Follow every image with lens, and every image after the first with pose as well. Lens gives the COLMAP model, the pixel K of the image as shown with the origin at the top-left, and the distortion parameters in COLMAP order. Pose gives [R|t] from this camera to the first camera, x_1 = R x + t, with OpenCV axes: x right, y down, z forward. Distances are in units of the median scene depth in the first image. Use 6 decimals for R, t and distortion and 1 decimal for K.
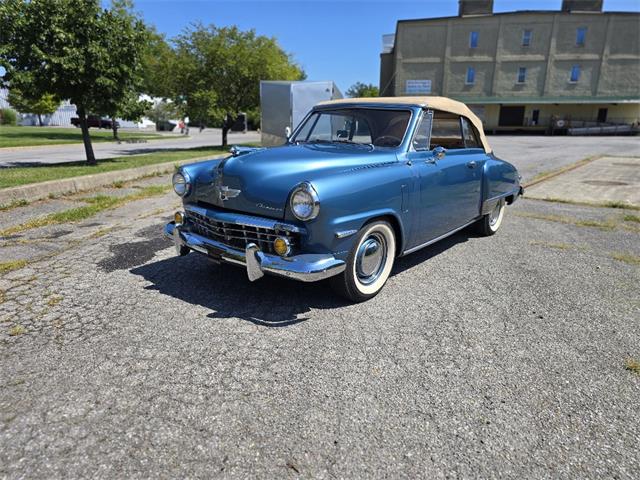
lens RADIAL K [[429.7, 0, 320.3], [0, 429.7, 241.0], [0, 0, 1]] dist [0.030020, -0.021762]
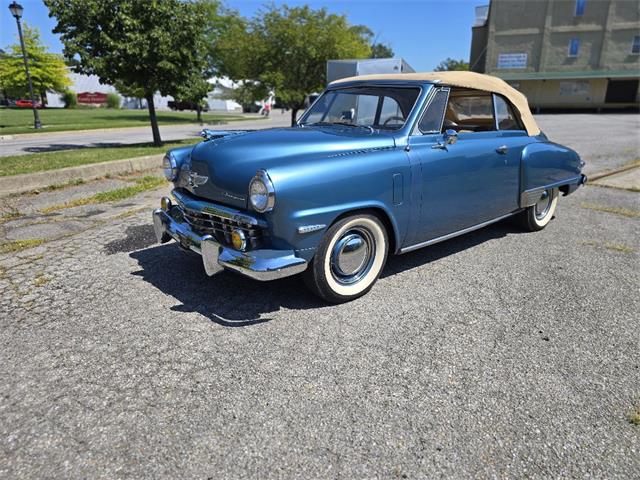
lens RADIAL K [[429.7, 0, 322.8], [0, 429.7, 235.1], [0, 0, 1]] dist [0.030020, -0.021762]
pose [[0.982952, 0.042083, -0.178984, 0.125930], [-0.036776, 0.998783, 0.032872, -0.017473], [0.180150, -0.025729, 0.983303, 0.065737]]
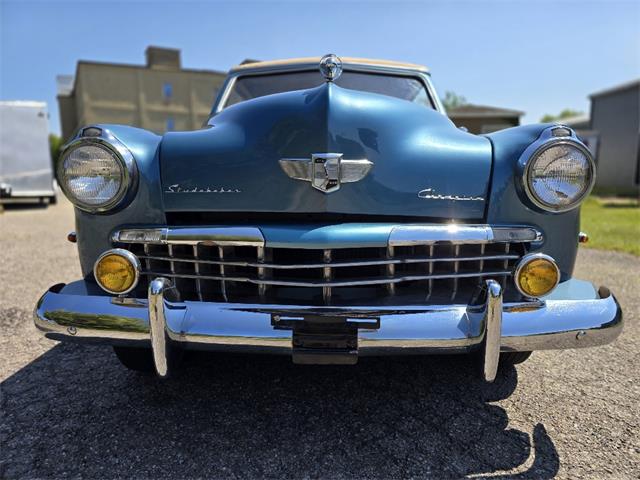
lens RADIAL K [[429.7, 0, 325.6], [0, 429.7, 248.7], [0, 0, 1]] dist [0.030020, -0.021762]
pose [[0.778555, -0.115581, 0.616841, -0.255933], [0.174391, 0.984028, -0.035726, -0.018329], [-0.602860, 0.135386, 0.786276, 0.394332]]
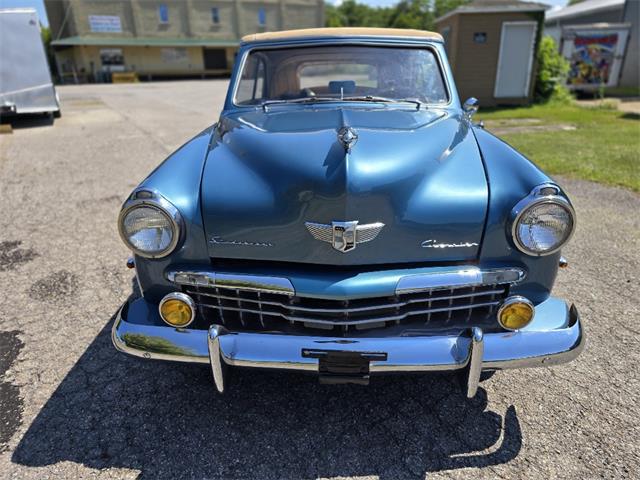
lens RADIAL K [[429.7, 0, 324.1], [0, 429.7, 243.9], [0, 0, 1]] dist [0.030020, -0.021762]
pose [[0.789389, -0.255632, 0.558138, -0.272342], [0.186188, 0.966047, 0.179128, -0.103866], [-0.584978, -0.037483, 0.810182, 0.358078]]
